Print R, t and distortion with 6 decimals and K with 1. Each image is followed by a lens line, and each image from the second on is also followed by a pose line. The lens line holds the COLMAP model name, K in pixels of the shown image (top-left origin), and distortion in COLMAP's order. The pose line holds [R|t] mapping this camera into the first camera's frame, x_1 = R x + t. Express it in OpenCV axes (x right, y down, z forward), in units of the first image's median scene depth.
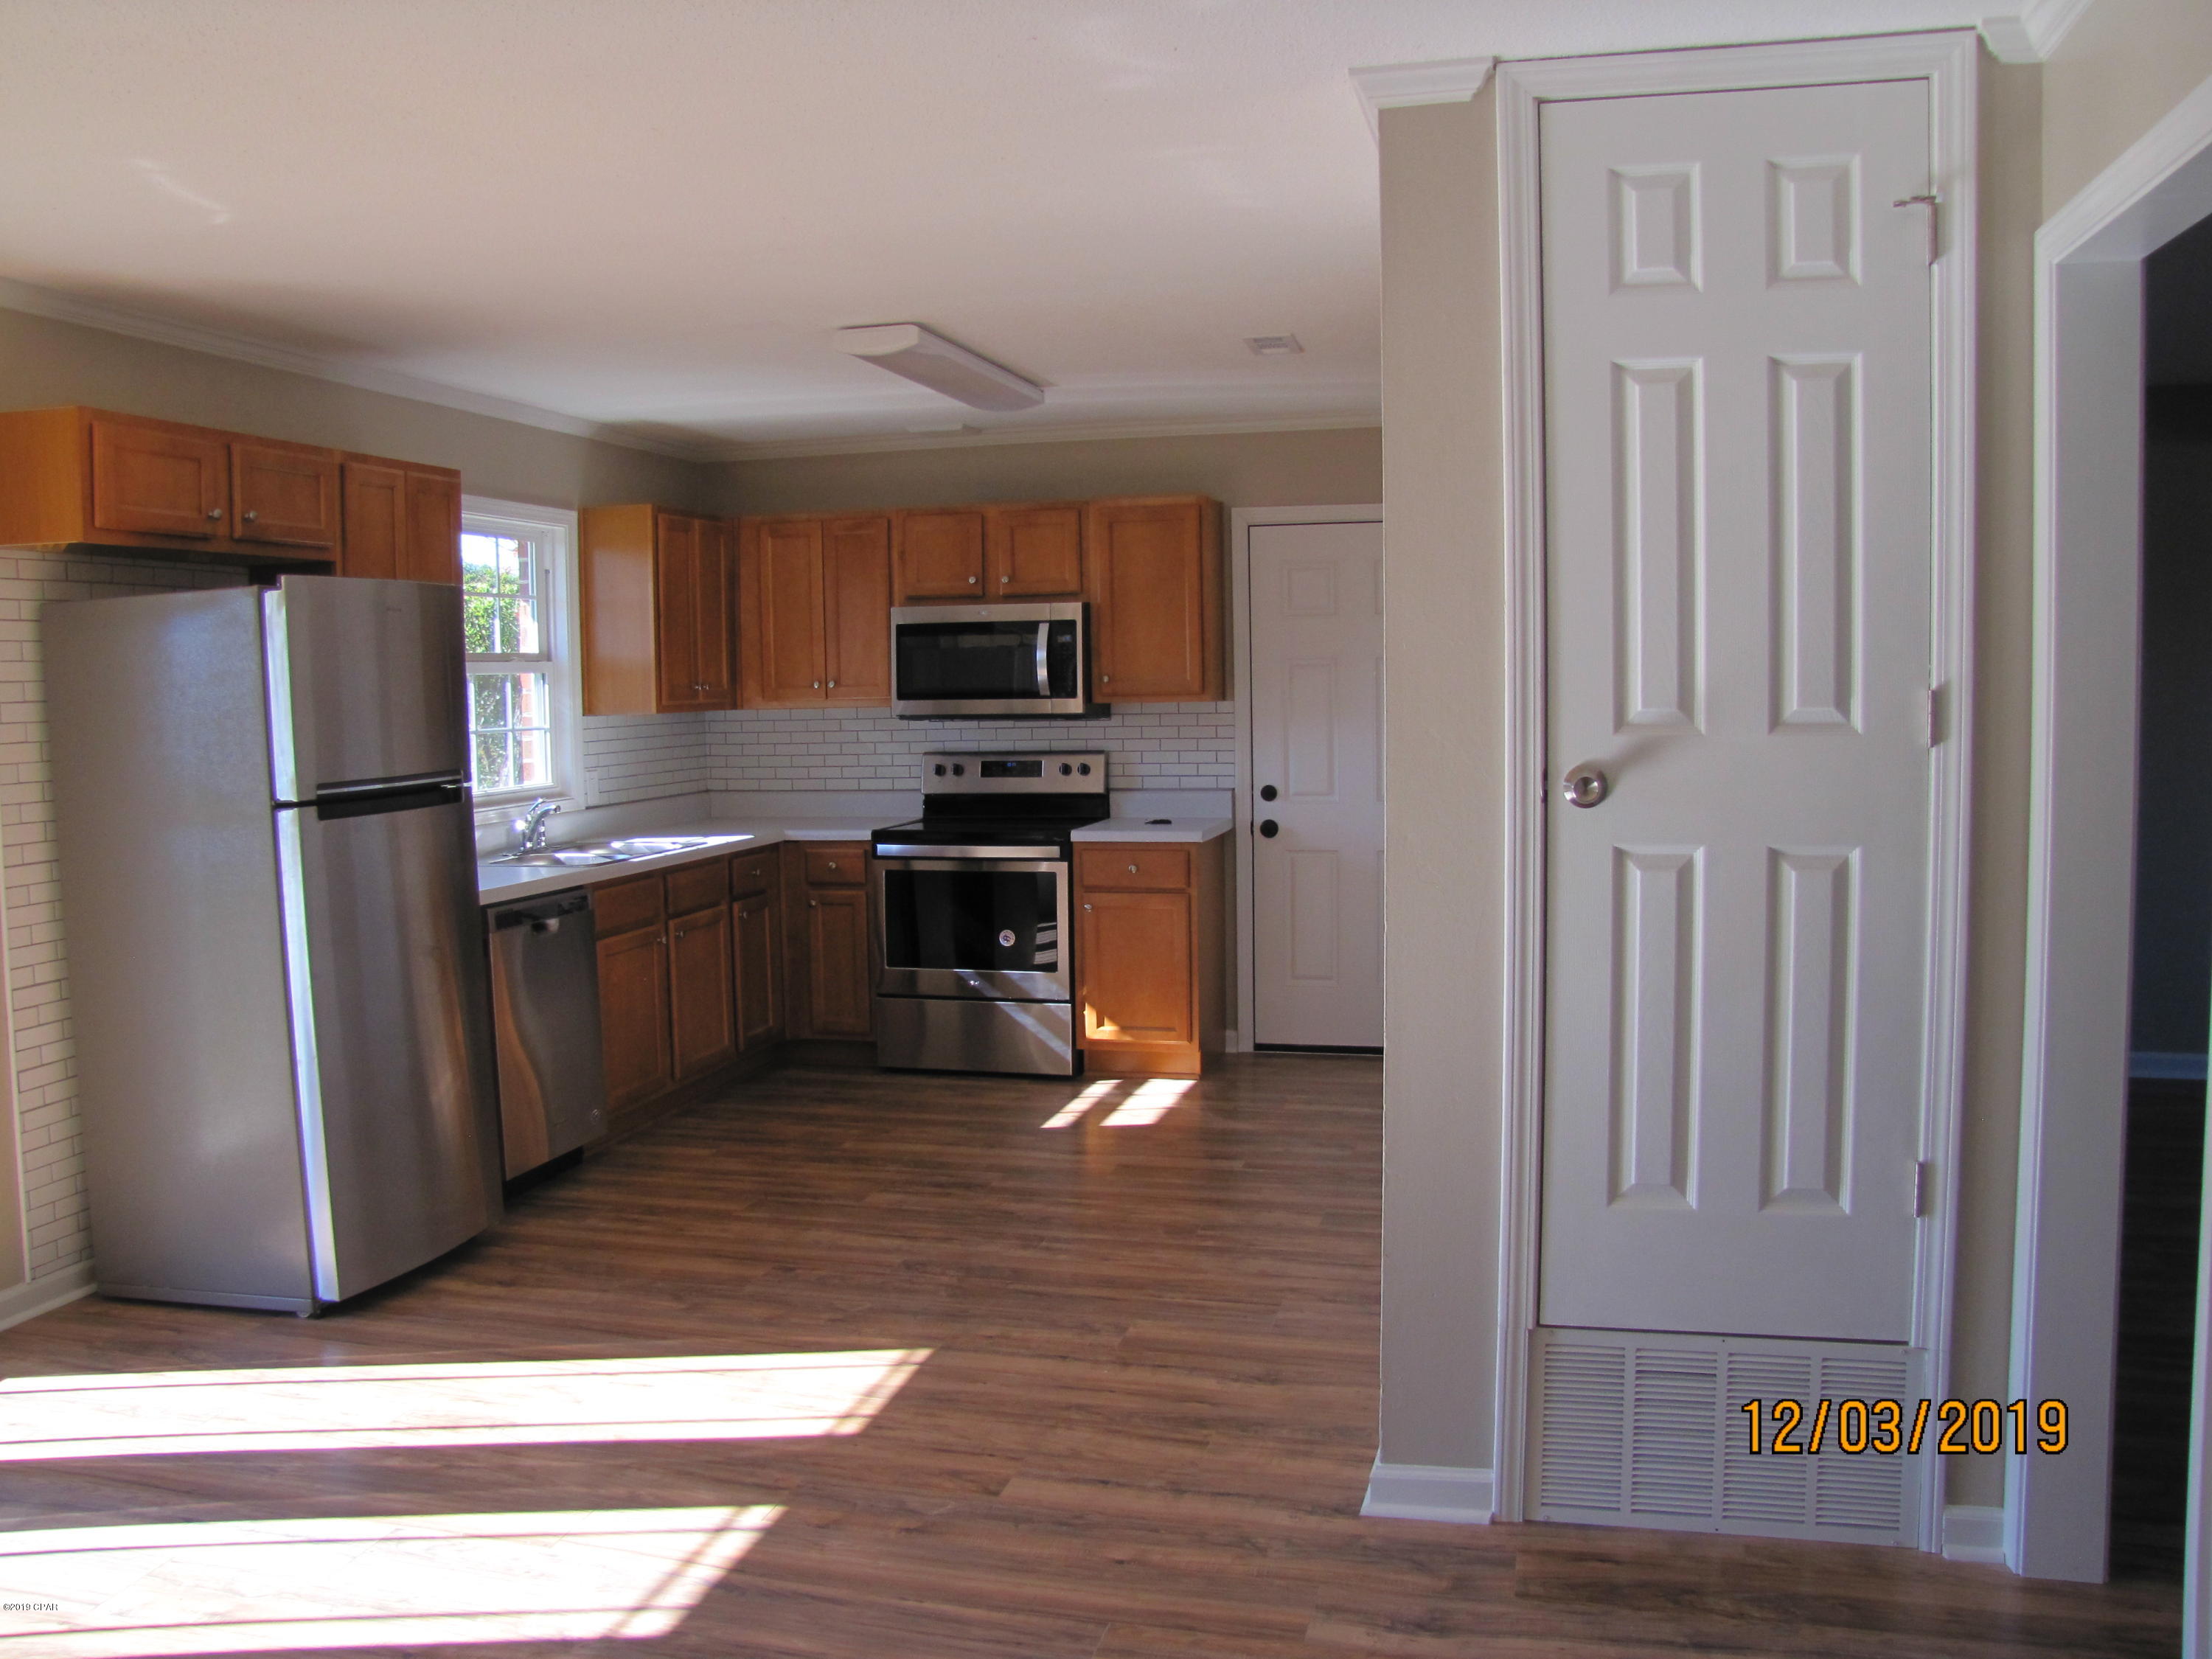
lens RADIAL K [[1849.0, 0, 1092.3], [0, 1849.0, 817.9], [0, 0, 1]] dist [-0.186132, 0.155494]
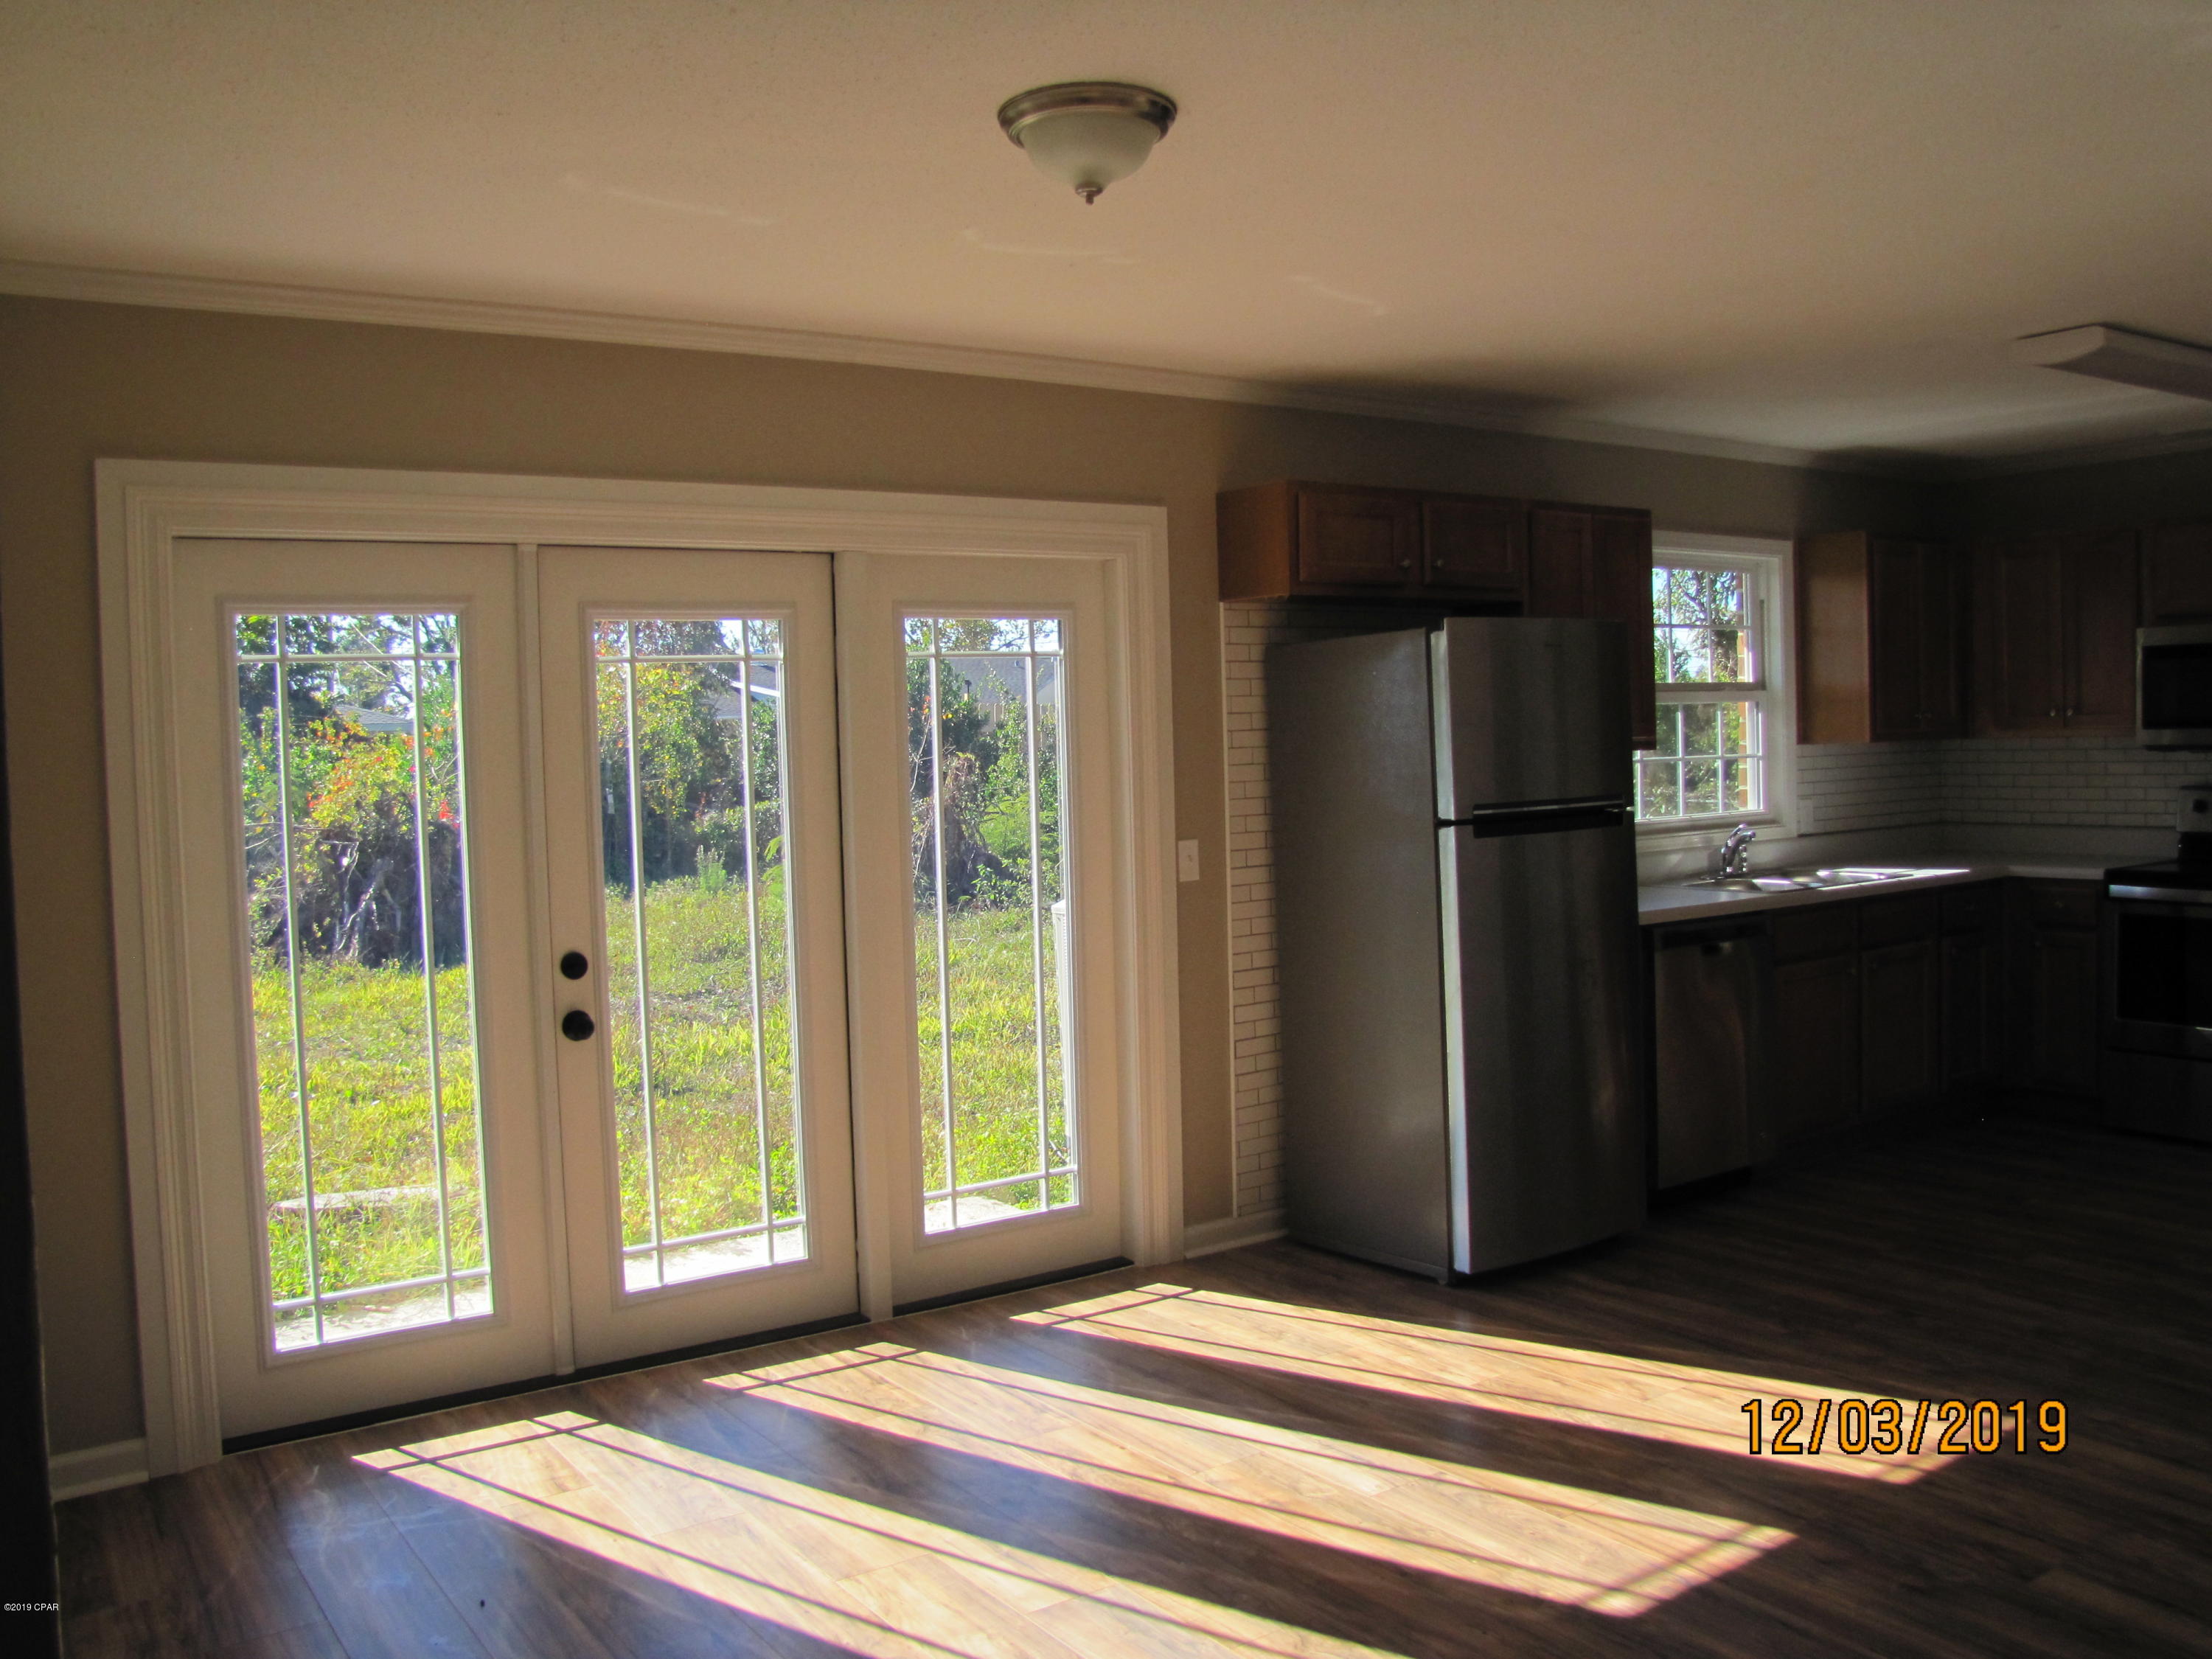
lens RADIAL K [[1849.0, 0, 1092.3], [0, 1849.0, 817.9], [0, 0, 1]] dist [-0.186132, 0.155494]
pose [[0.753494, 0.023802, -0.657024, 0.089329], [-0.033172, 0.999448, -0.001835, -0.000639], [0.656618, 0.023178, 0.753867, -0.004904]]
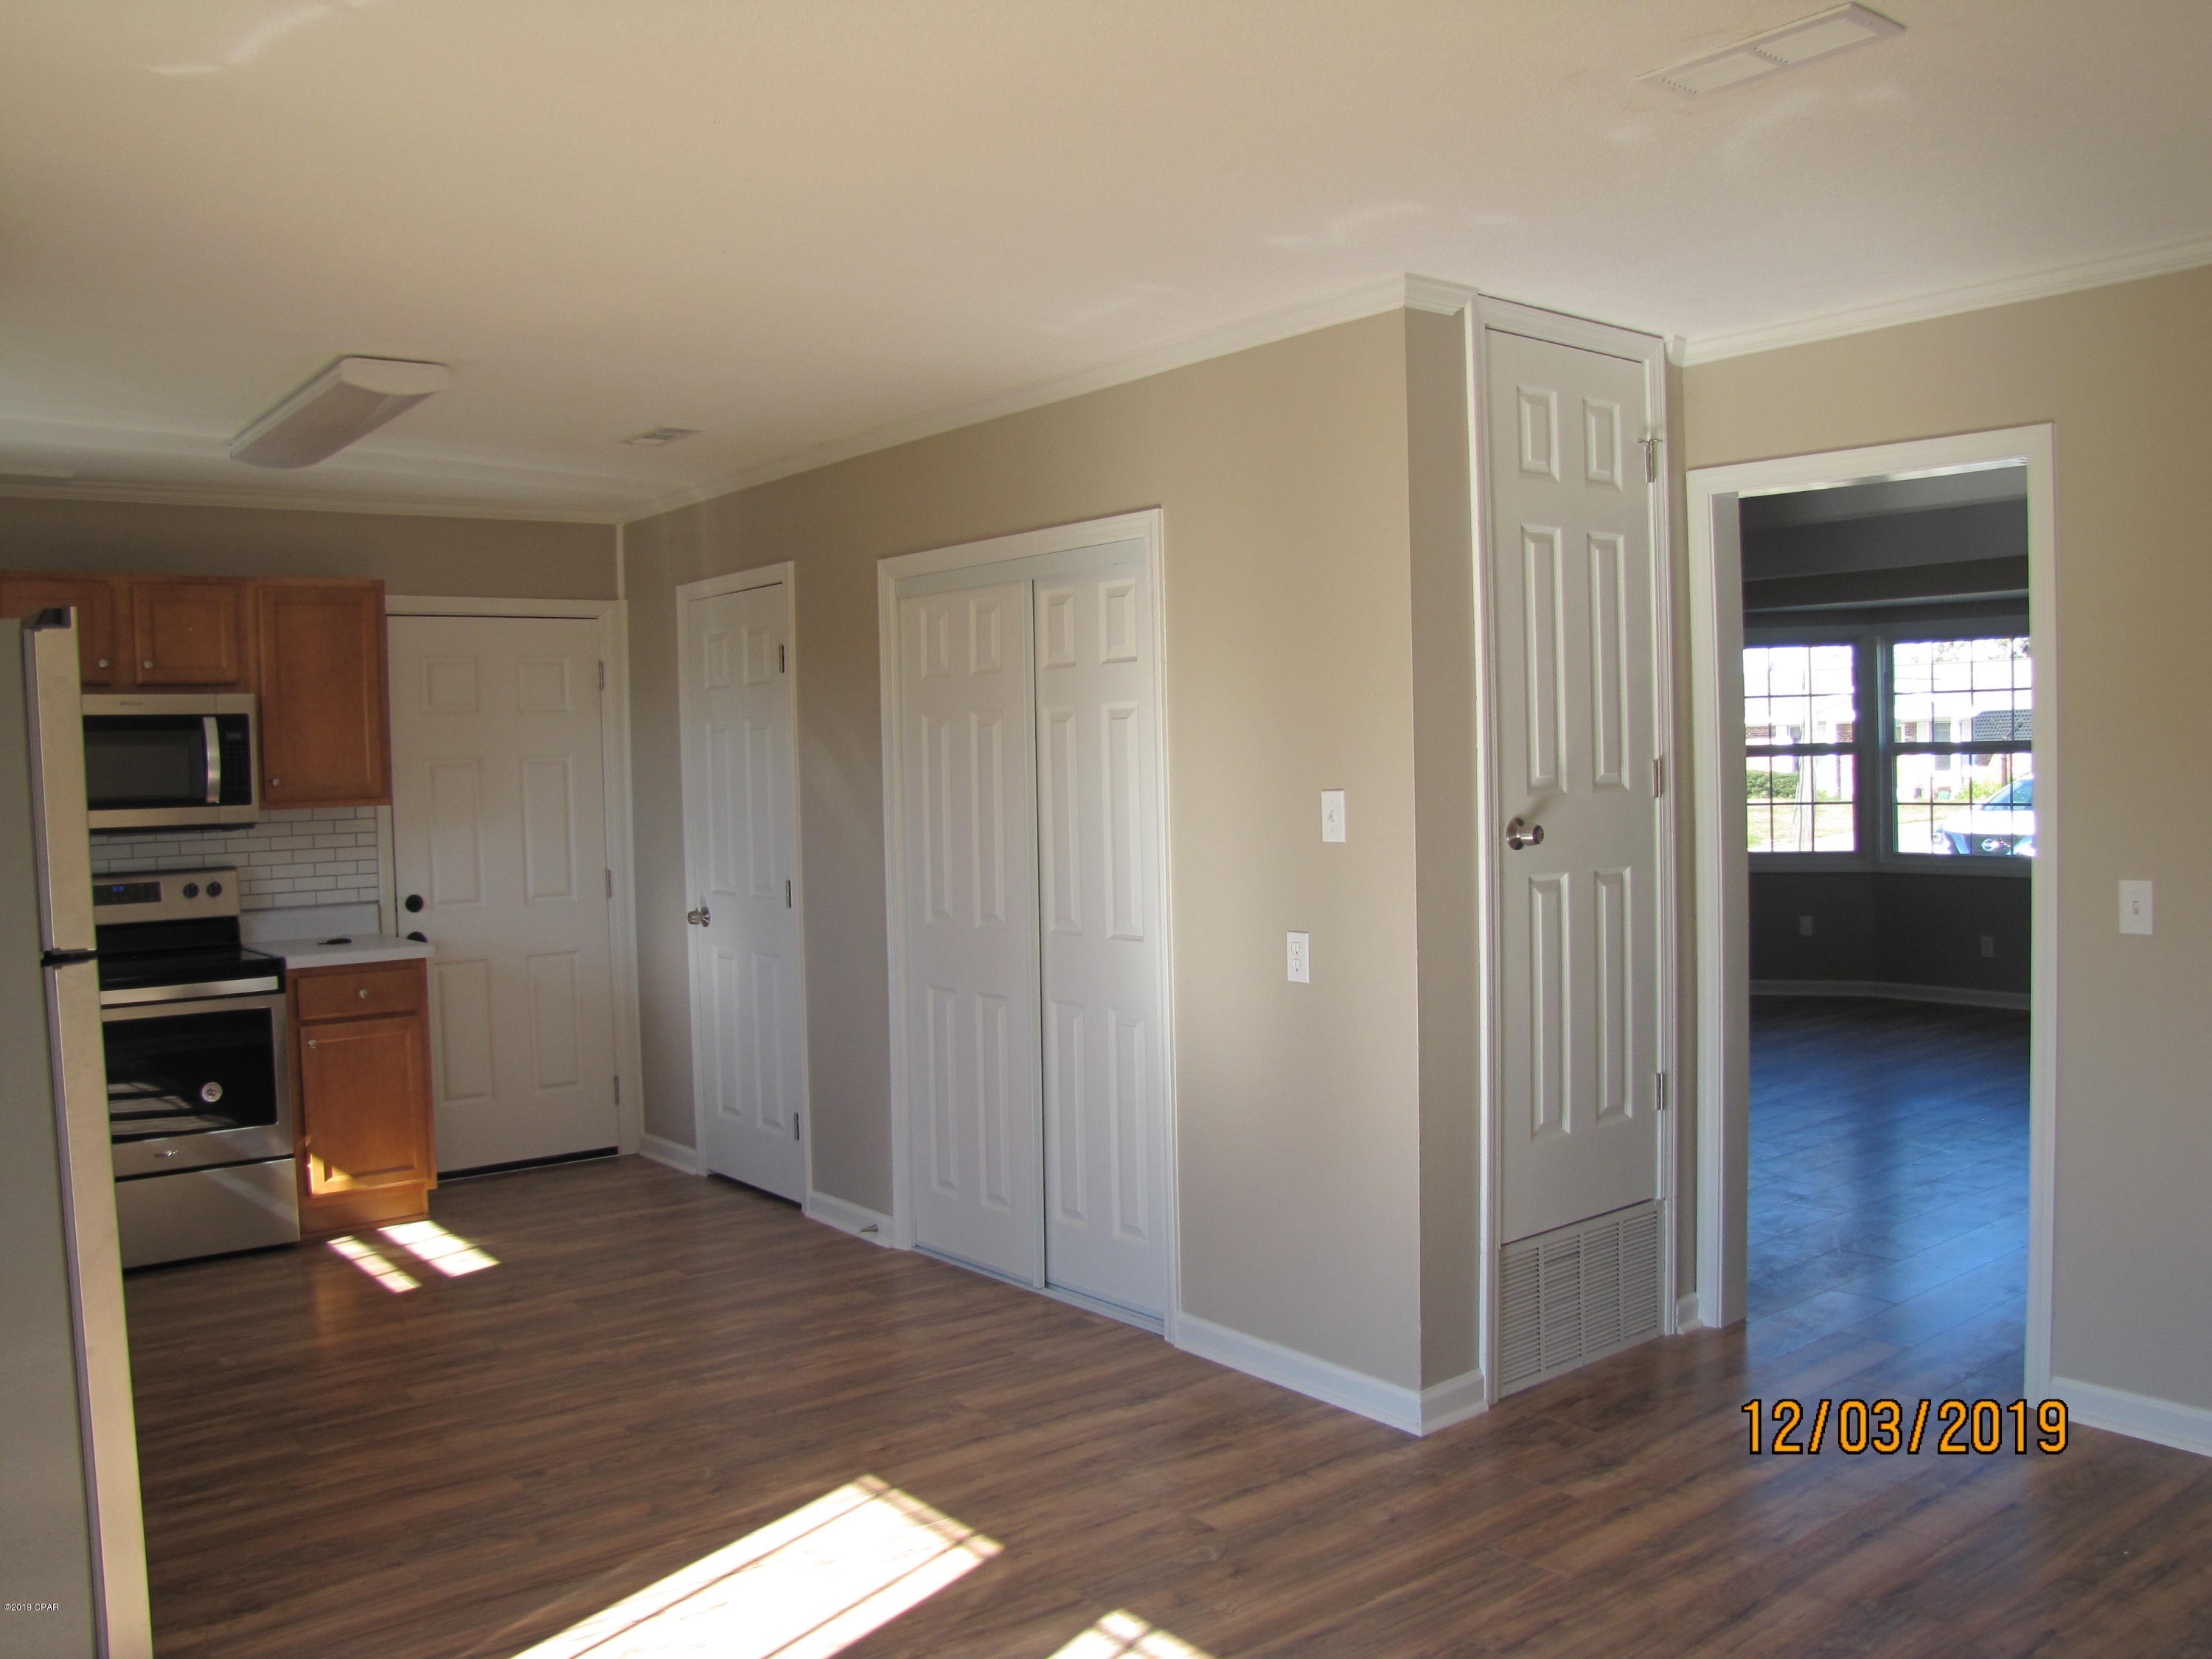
lens RADIAL K [[1849.0, 0, 1092.3], [0, 1849.0, 817.9], [0, 0, 1]] dist [-0.186132, 0.155494]
pose [[0.604195, -0.025665, 0.796423, -0.487866], [0.075675, 0.996812, -0.025287, -0.008867], [-0.793235, 0.075548, 0.604211, 0.207679]]
